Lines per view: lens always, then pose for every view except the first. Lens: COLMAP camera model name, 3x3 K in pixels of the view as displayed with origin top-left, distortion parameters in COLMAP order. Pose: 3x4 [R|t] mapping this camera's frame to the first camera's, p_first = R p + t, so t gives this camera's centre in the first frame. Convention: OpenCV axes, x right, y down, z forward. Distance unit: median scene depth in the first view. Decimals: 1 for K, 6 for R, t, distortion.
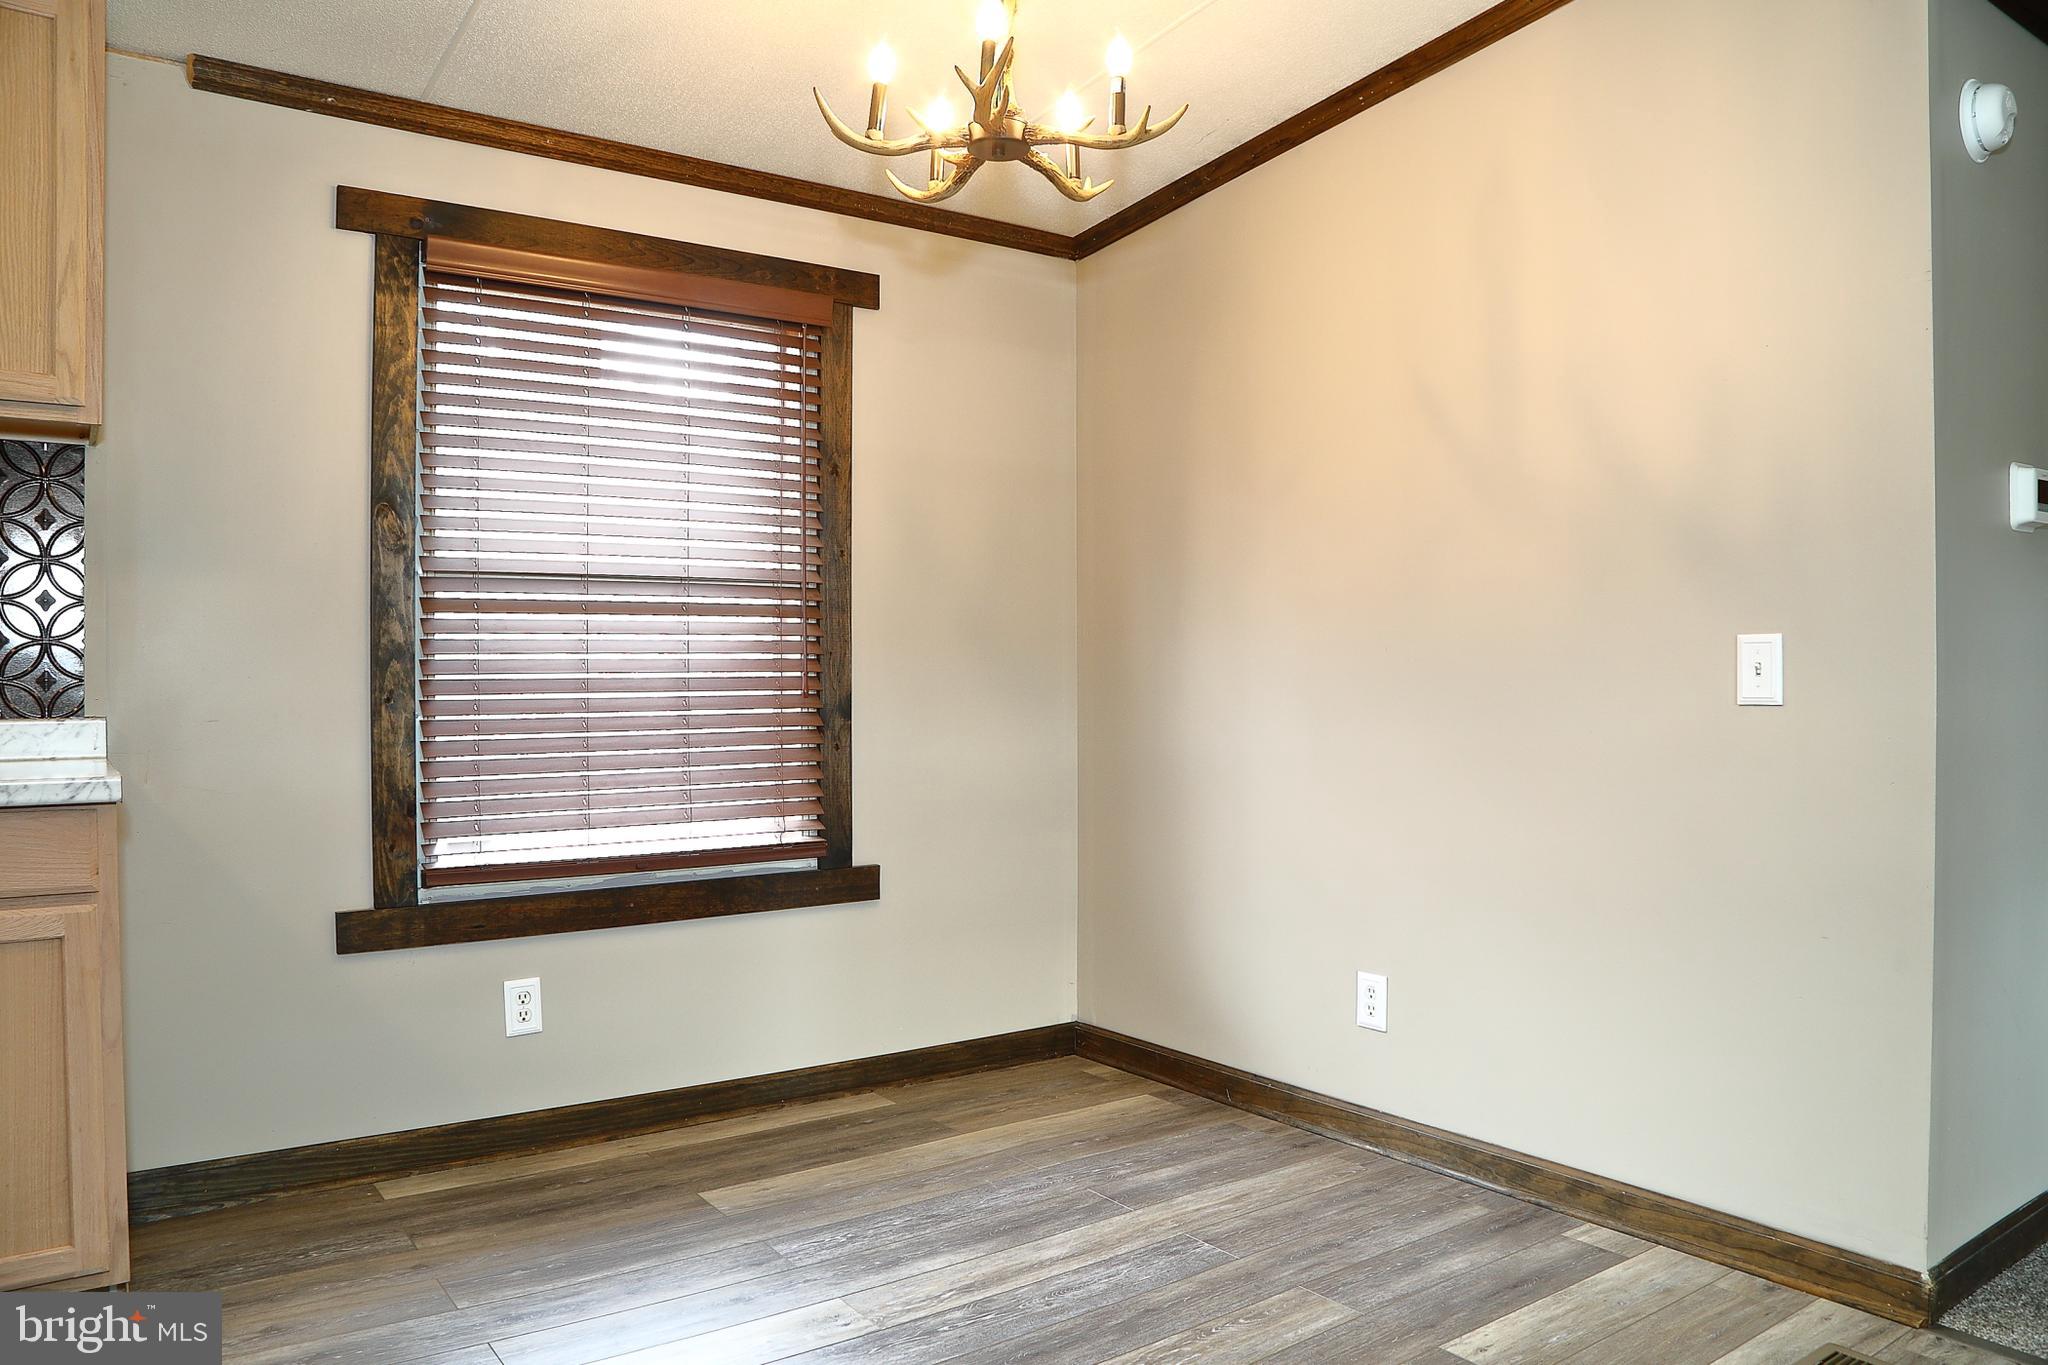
lens RADIAL K [[1450.9, 0, 1047.7], [0, 1450.9, 688.5], [0, 0, 1]] dist [-0.087101, 0.039195]
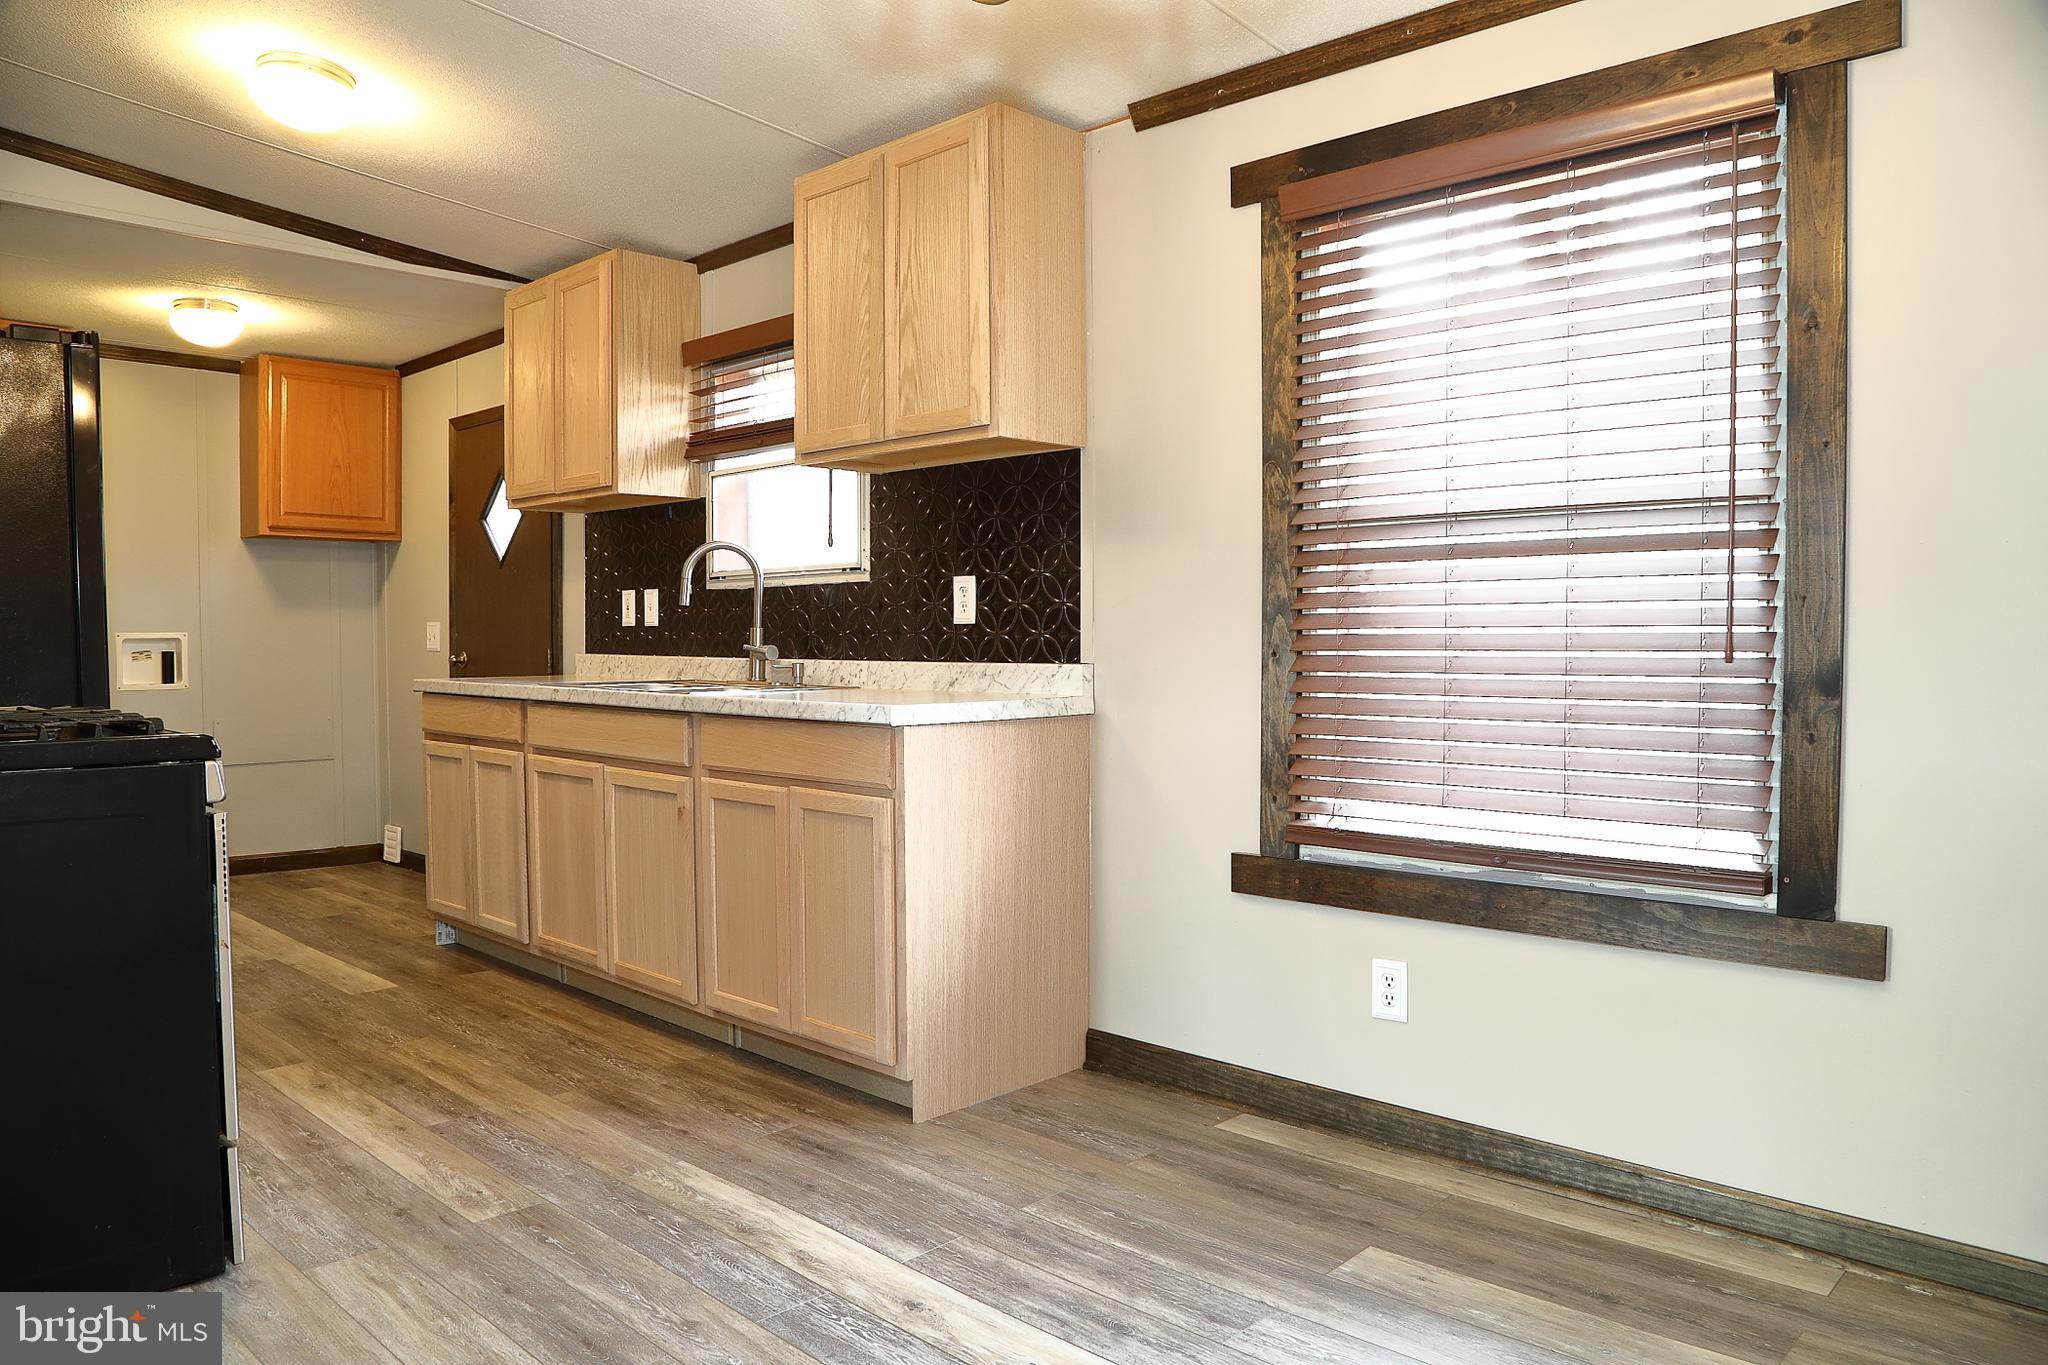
lens RADIAL K [[1450.9, 0, 987.3], [0, 1450.9, 680.2], [0, 0, 1]] dist [-0.087101, 0.039195]
pose [[0.160707, 0.035859, -0.986351, 0.526205], [-0.005091, 0.999357, 0.035502, -0.009134], [0.986989, -0.000684, 0.160786, 0.628992]]
